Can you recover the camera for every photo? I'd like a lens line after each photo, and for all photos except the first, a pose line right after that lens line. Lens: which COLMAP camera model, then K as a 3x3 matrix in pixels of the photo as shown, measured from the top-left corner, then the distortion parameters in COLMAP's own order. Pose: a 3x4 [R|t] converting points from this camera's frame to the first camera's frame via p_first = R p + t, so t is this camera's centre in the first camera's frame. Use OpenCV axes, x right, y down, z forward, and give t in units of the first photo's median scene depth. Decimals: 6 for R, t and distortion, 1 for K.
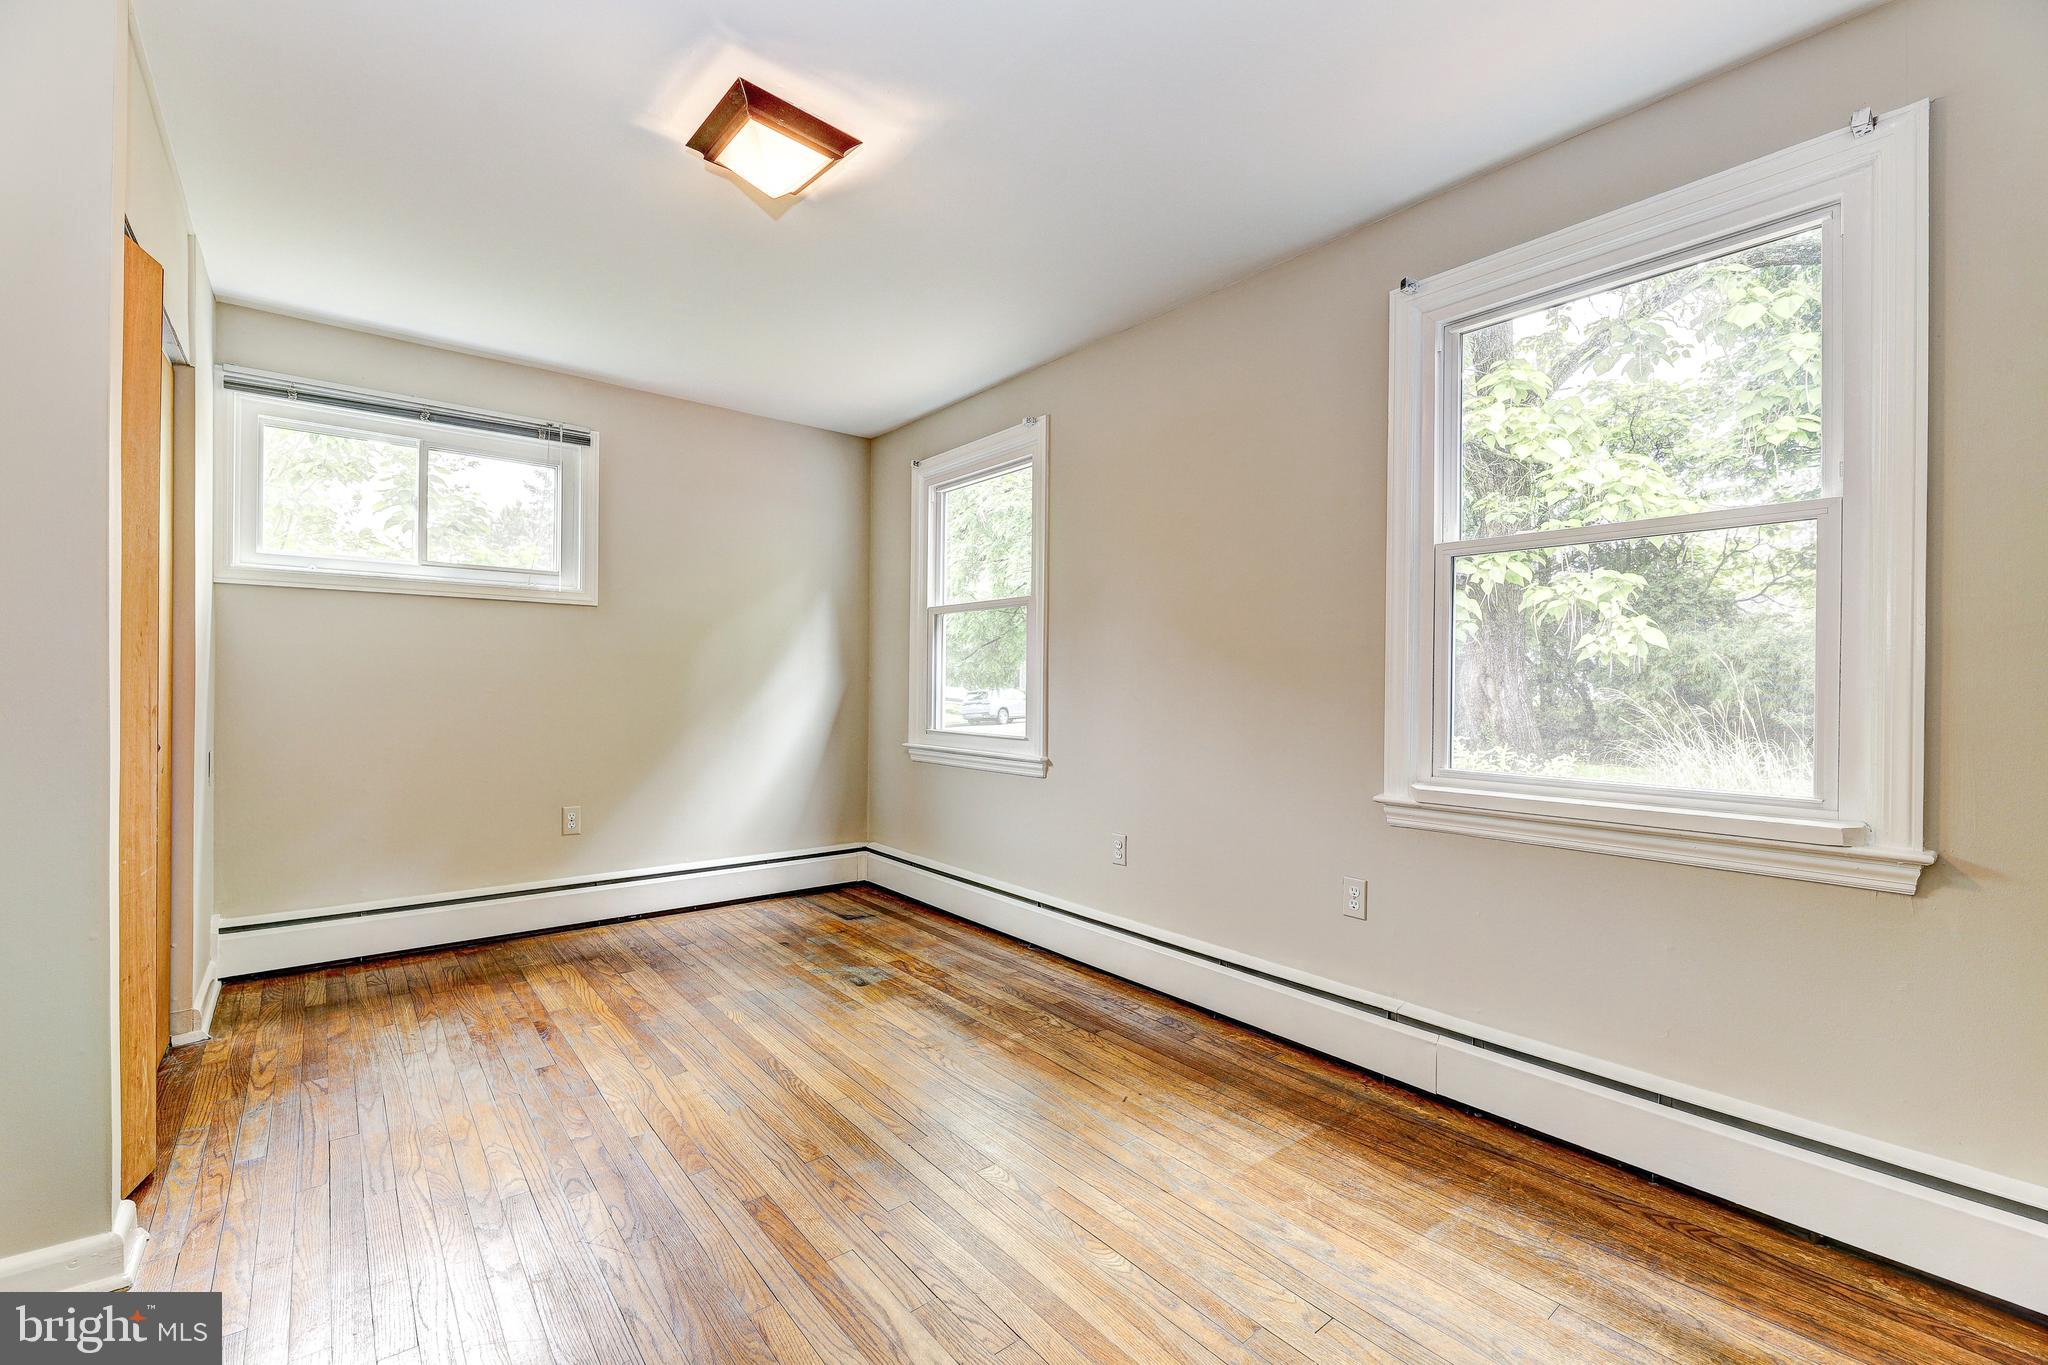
lens RADIAL K [[863.3, 0, 1016.4], [0, 863.3, 680.4], [0, 0, 1]] dist [0.003489, -0.001109]
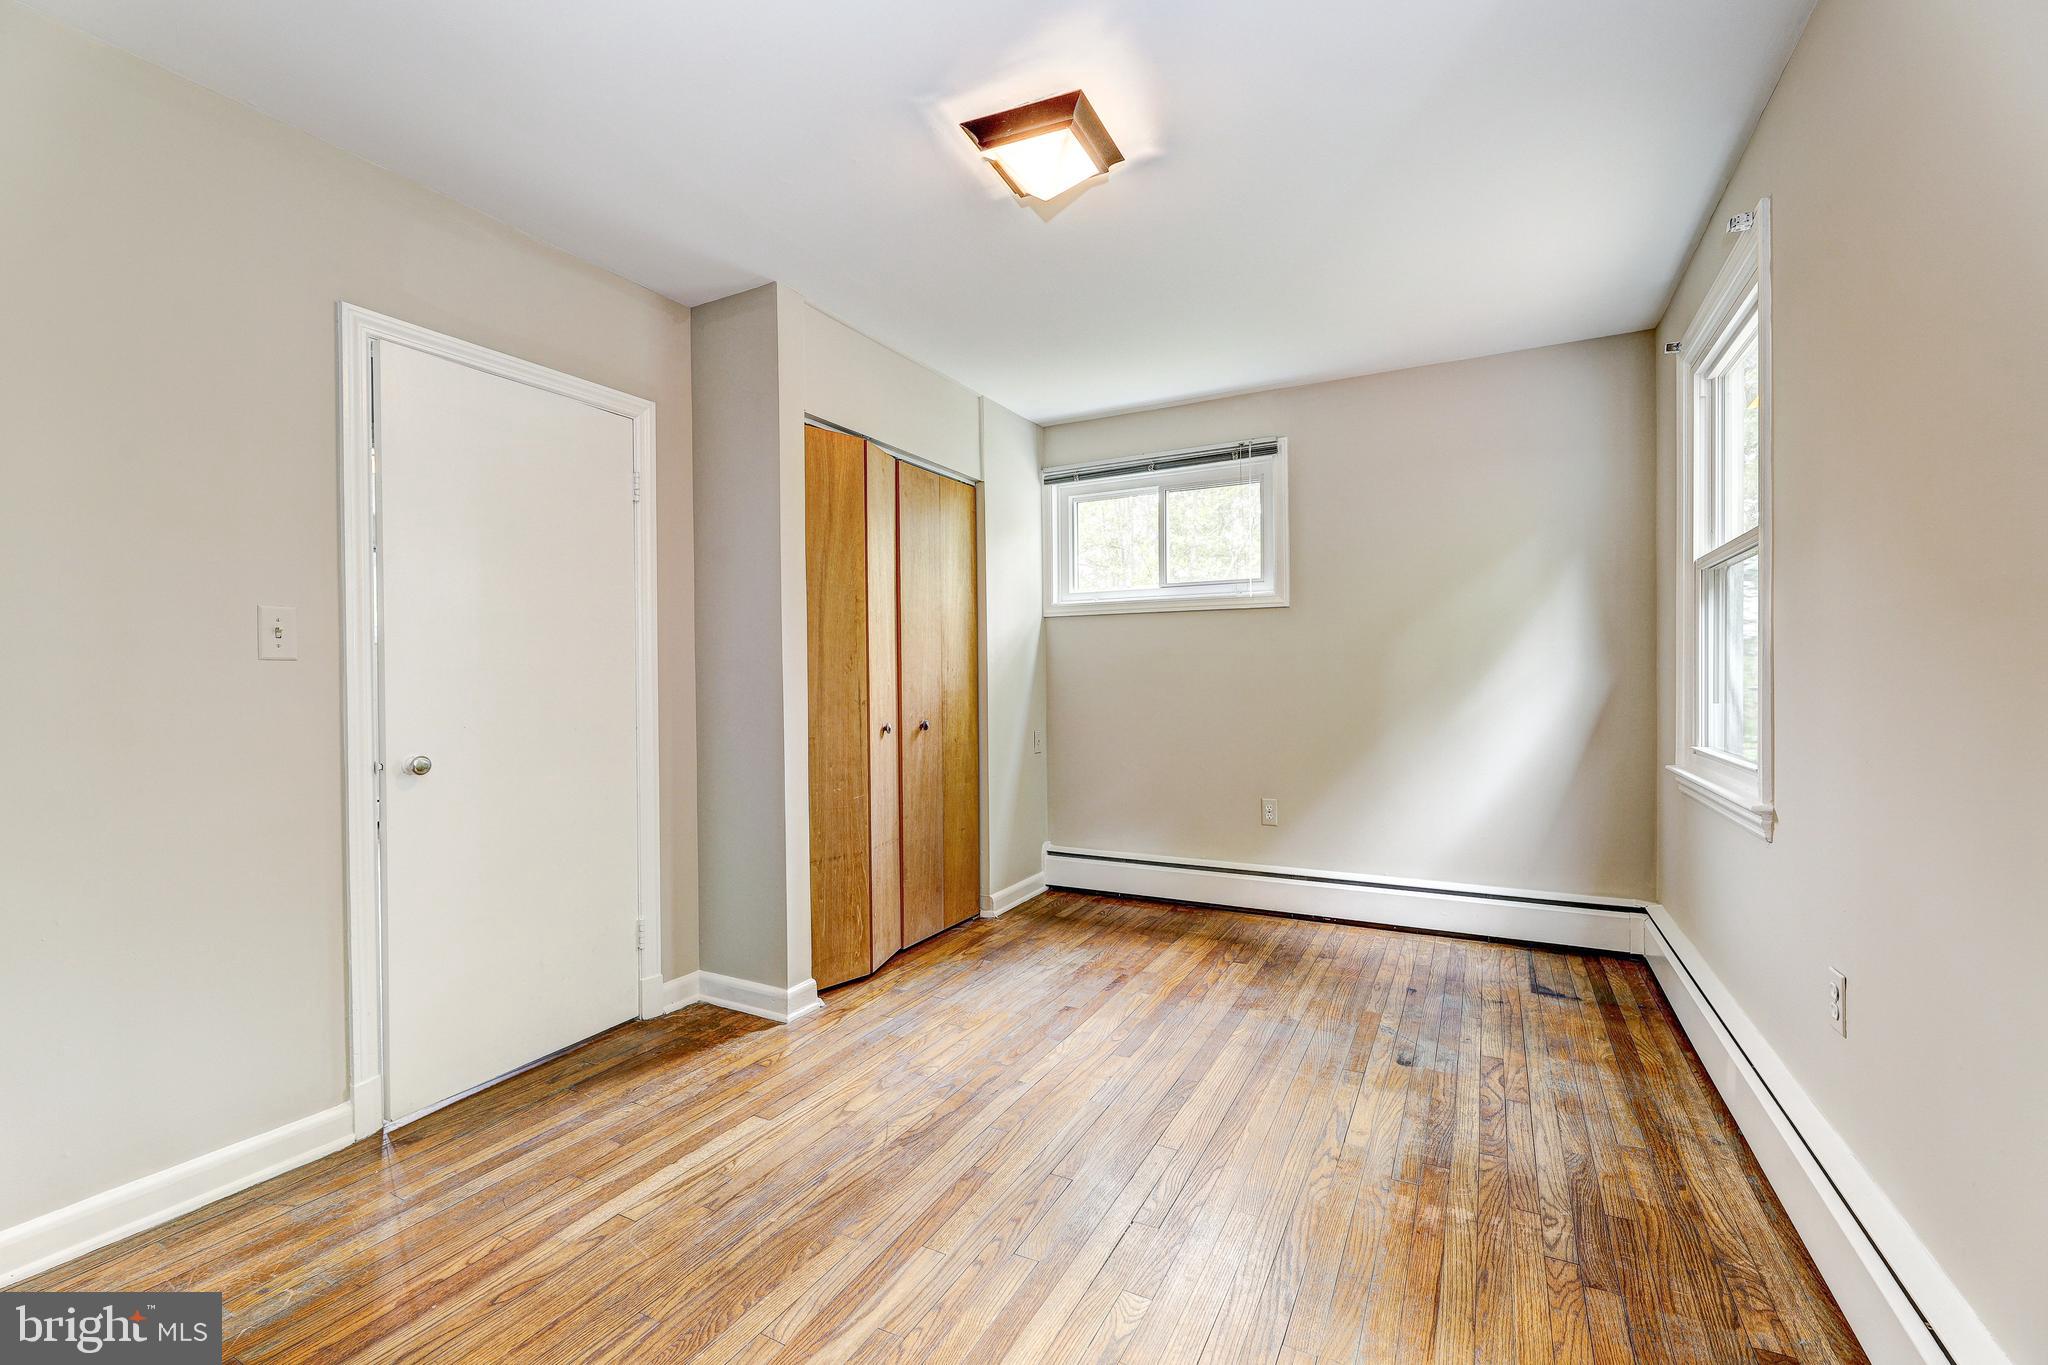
lens RADIAL K [[863.3, 0, 1025.0], [0, 863.3, 680.3], [0, 0, 1]] dist [0.003489, -0.001109]
pose [[0.393563, -0.011237, -0.919229, 0.394814], [0.014740, 0.999874, -0.005913, 0.003636], [0.919179, -0.011222, 0.393679, 0.361423]]
